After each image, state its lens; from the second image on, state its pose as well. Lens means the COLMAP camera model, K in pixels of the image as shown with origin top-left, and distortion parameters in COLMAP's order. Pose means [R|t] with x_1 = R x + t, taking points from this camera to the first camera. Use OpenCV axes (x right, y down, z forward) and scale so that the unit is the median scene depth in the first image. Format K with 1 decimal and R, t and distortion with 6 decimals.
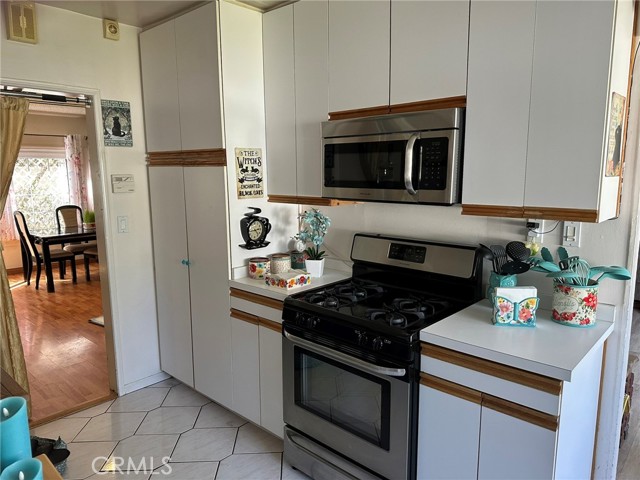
lens RADIAL K [[447.2, 0, 320.0], [0, 447.2, 240.0], [0, 0, 1]] dist [0.005973, -0.000937]
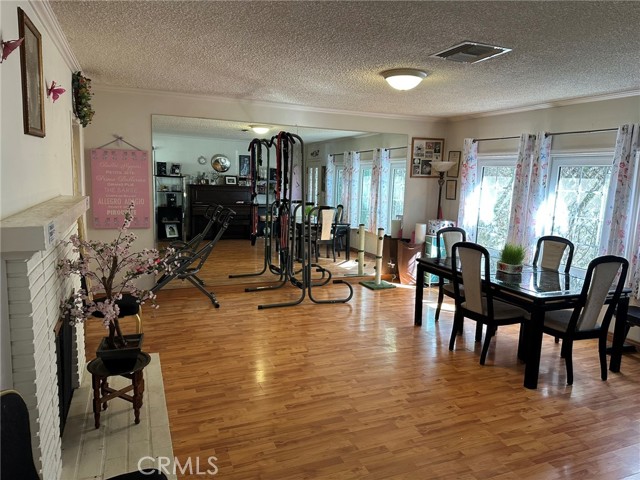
lens RADIAL K [[447.2, 0, 320.0], [0, 447.2, 240.0], [0, 0, 1]] dist [0.005973, -0.000937]
pose [[-0.411012, 0.119062, -0.903821, 0.165486], [-0.171067, 0.963750, 0.204750, -0.150183], [0.895435, 0.238769, -0.375745, 0.950839]]
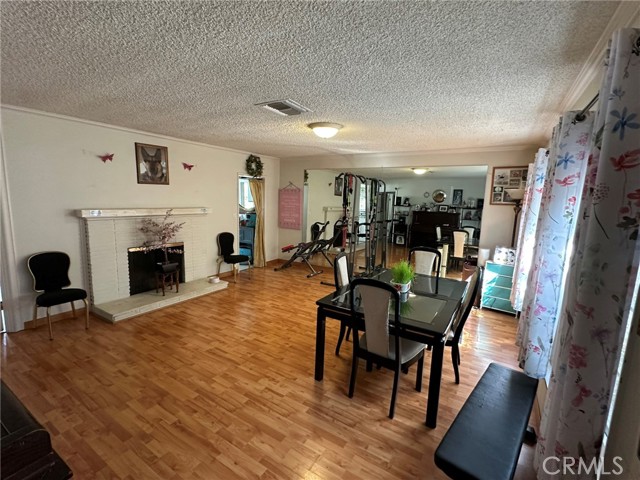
lens RADIAL K [[294.4, 0, 320.0], [0, 294.4, 240.0], [0, 0, 1]] dist [-0.001096, -0.000048]
pose [[-0.980050, -0.001290, -0.198747, -0.148246], [-0.059777, 0.955591, 0.288569, -0.191955], [0.189549, 0.294693, -0.936604, 1.203023]]
